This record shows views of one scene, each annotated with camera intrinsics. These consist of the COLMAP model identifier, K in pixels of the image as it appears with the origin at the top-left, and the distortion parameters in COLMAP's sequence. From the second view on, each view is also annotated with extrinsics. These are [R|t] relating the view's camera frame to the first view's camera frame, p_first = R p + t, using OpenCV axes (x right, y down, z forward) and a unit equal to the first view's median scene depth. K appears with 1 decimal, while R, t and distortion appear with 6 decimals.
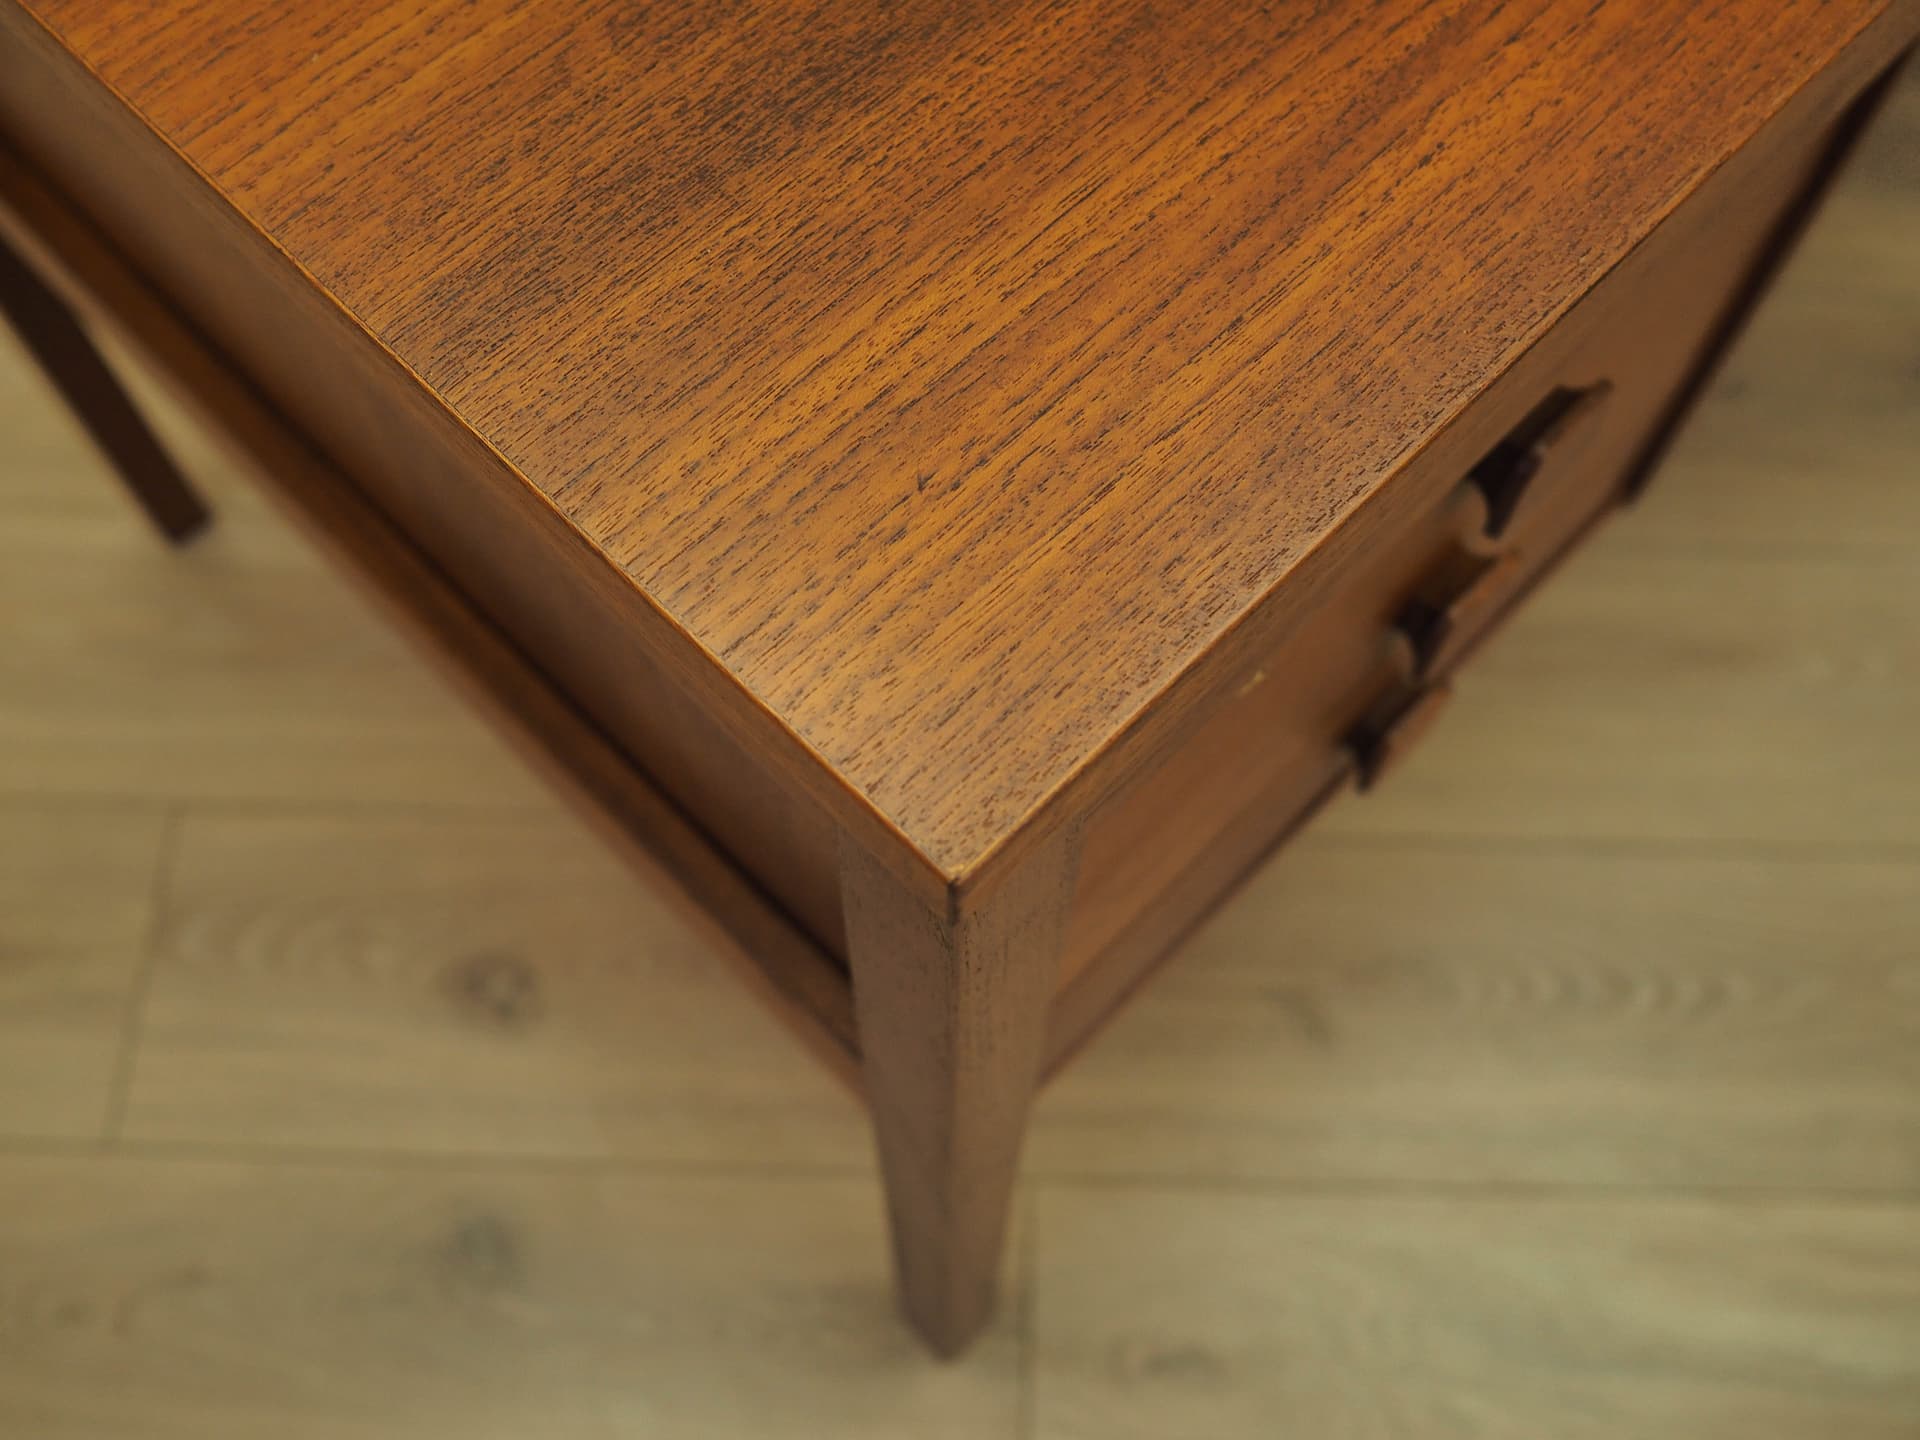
lens RADIAL K [[1908.8, 0, 960.0], [0, 1908.8, 720.0], [0, 0, 1]] dist [-0.061035, -0.003051]
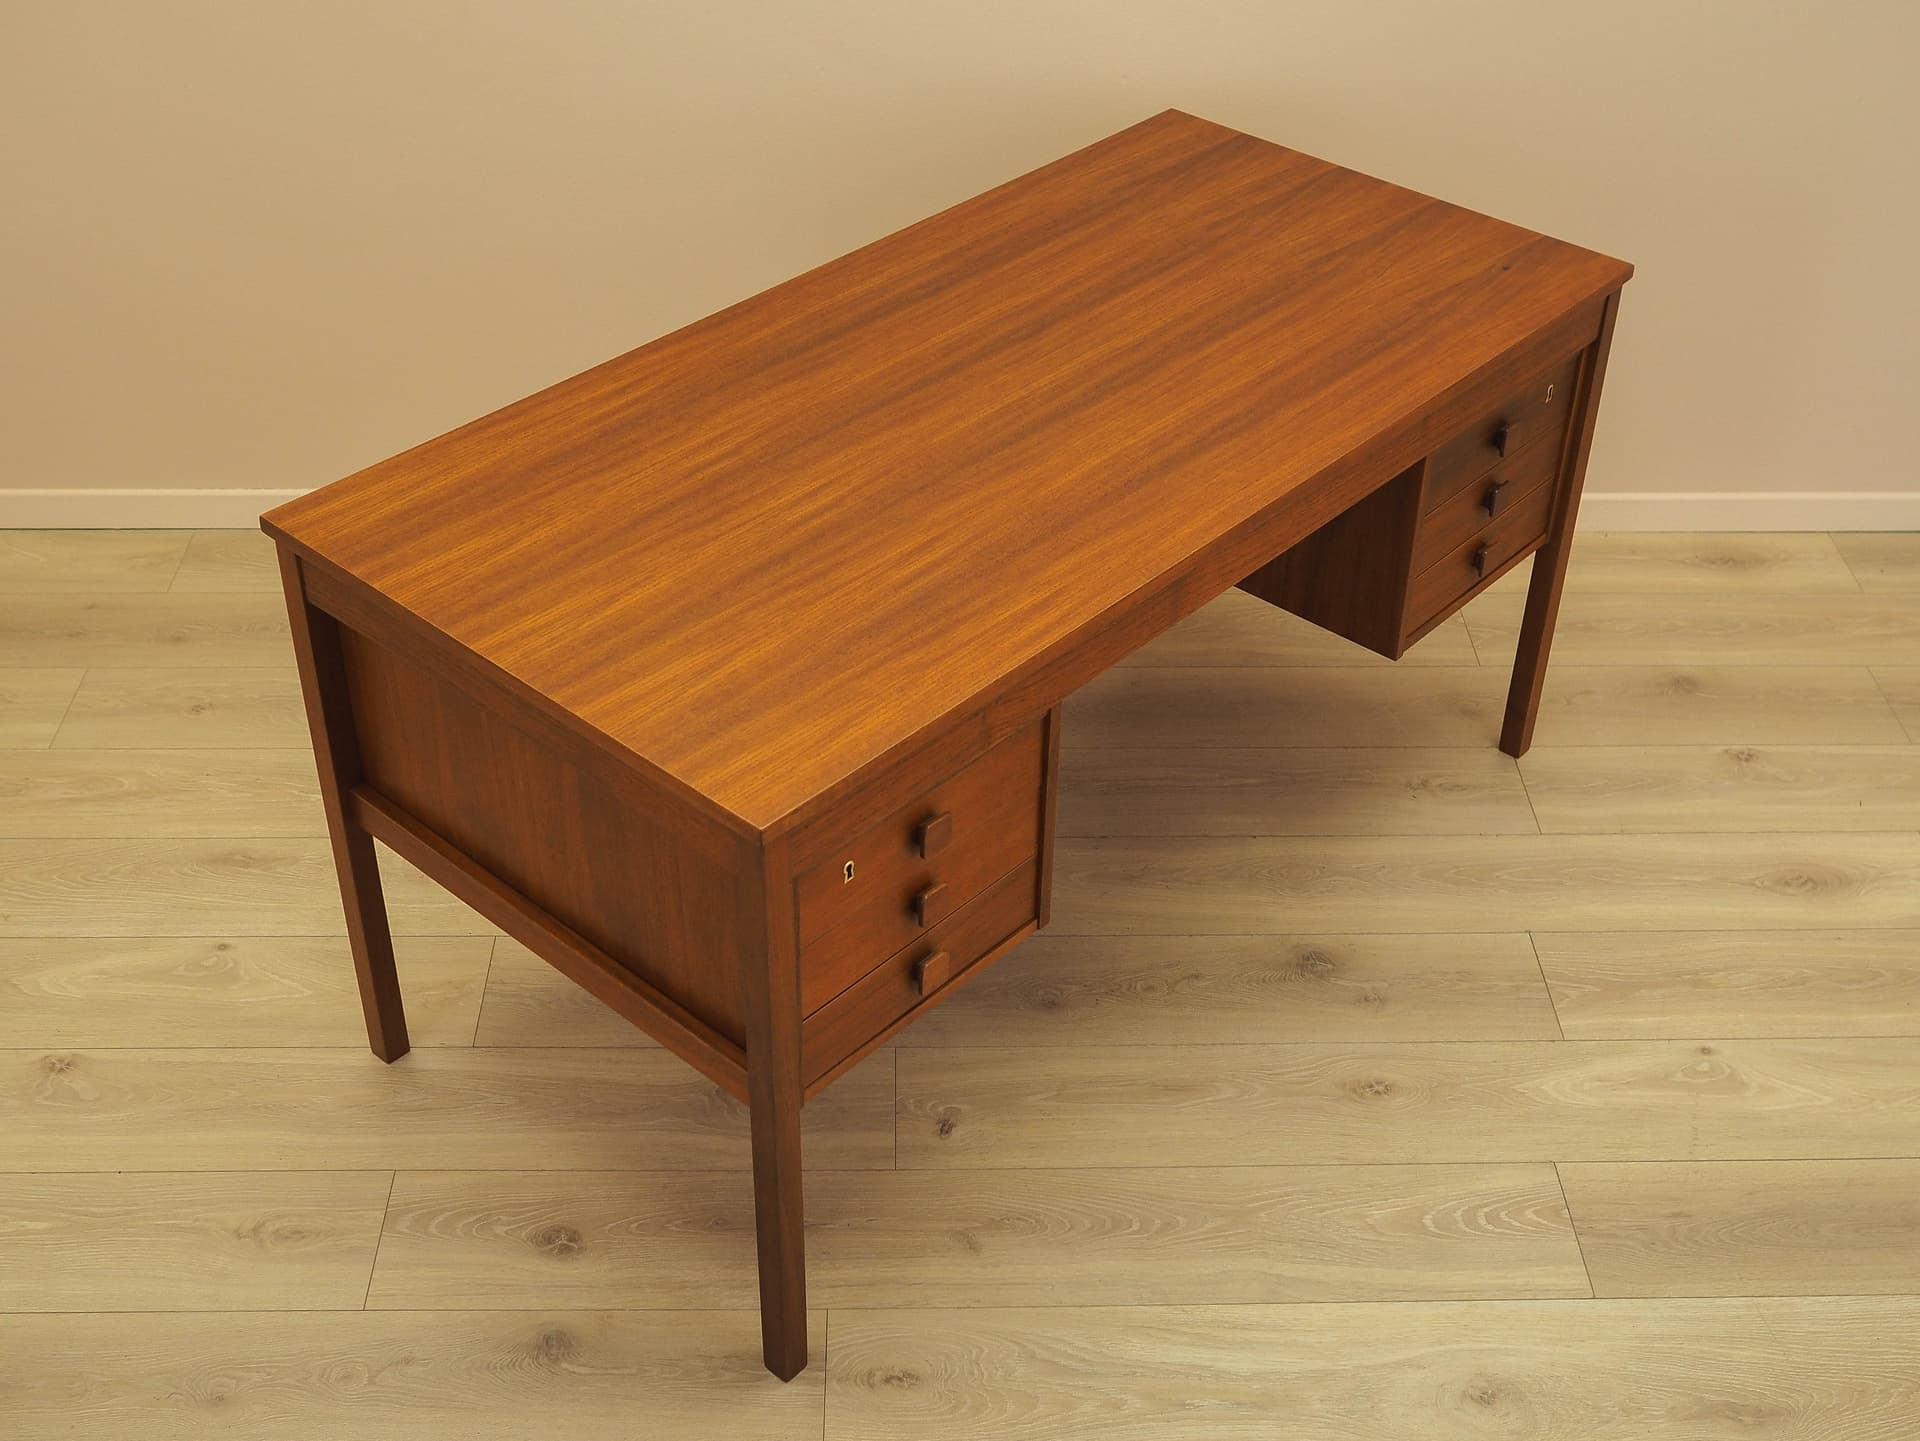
lens RADIAL K [[2334.8, 0, 960.0], [0, 2334.8, 720.5], [0, 0, 1]] dist [-0.002983, -0.014778]
pose [[0.998505, -0.024235, 0.048990, 0.073251], [0.044882, 0.875091, -0.481874, 0.915902], [-0.031192, 0.483352, 0.874870, -1.508571]]
